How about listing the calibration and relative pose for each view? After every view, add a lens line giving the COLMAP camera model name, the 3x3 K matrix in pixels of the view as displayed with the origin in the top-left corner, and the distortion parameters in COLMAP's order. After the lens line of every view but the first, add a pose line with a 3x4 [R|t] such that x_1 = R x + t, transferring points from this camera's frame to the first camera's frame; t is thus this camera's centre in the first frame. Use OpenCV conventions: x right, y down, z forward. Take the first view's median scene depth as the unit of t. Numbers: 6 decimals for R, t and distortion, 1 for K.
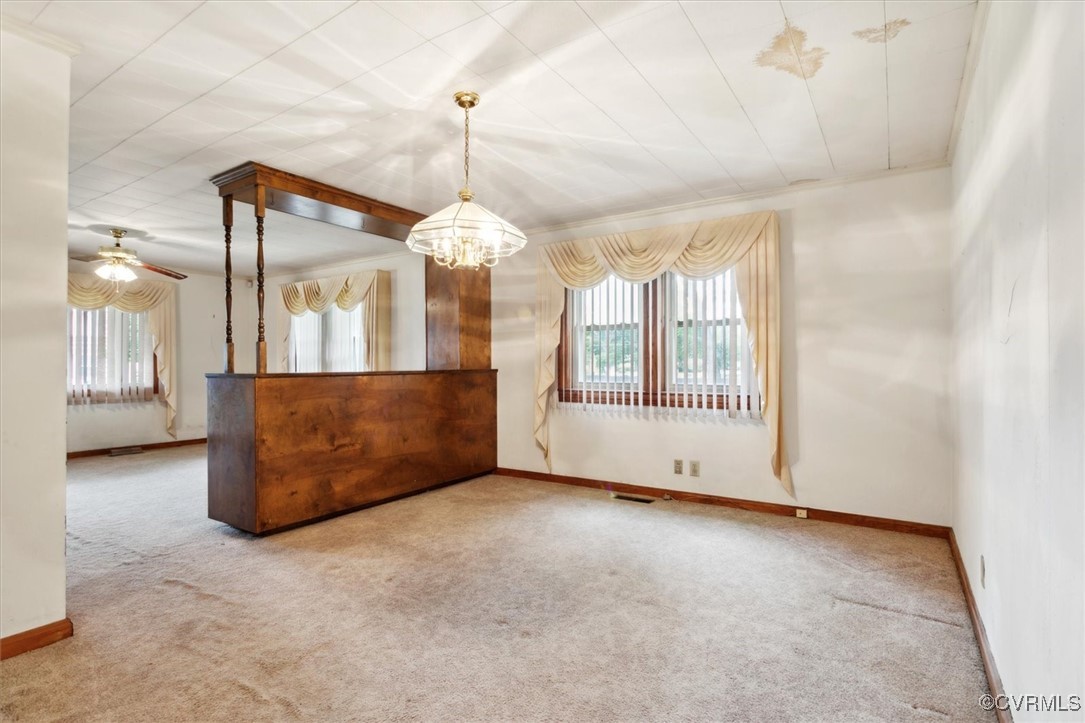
lens RADIAL K [[515.7, 0, 526.9], [0, 515.7, 364.9], [0, 0, 1]] dist [0.000306, 0.003295]
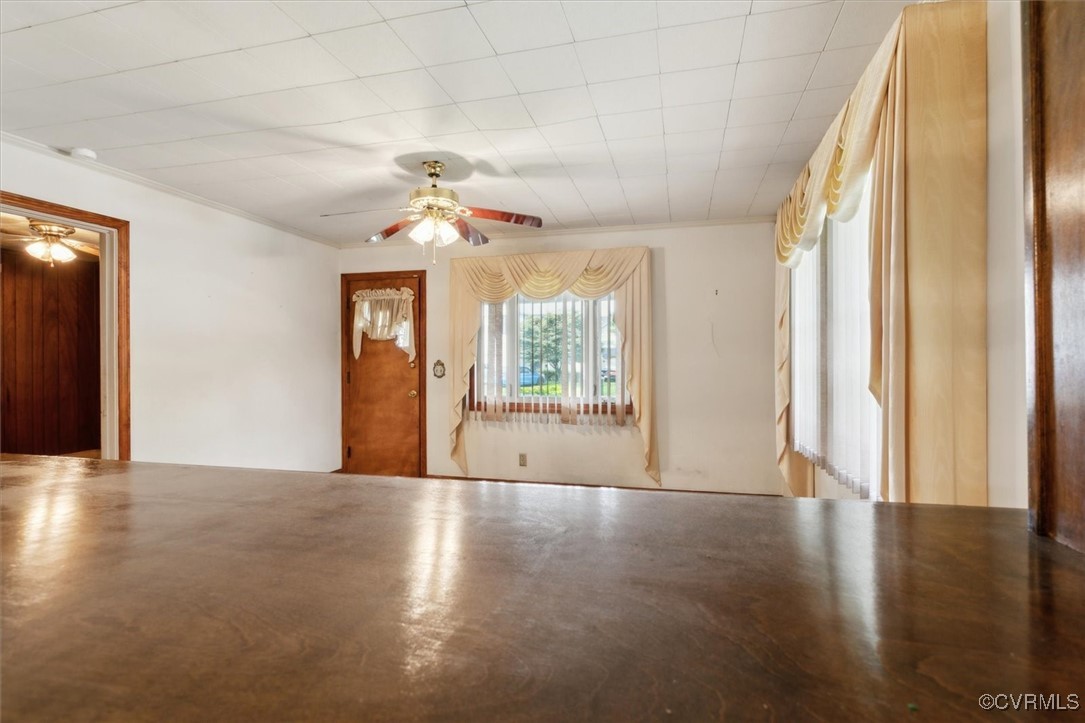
lens RADIAL K [[515.7, 0, 552.1], [0, 515.7, 354.8], [0, 0, 1]] dist [0.000306, 0.003295]
pose [[0.342504, -0.005155, -0.939502, -0.194706], [-0.000882, 0.999983, -0.005809, -0.032203], [0.939516, 0.002818, 0.342493, 1.121852]]
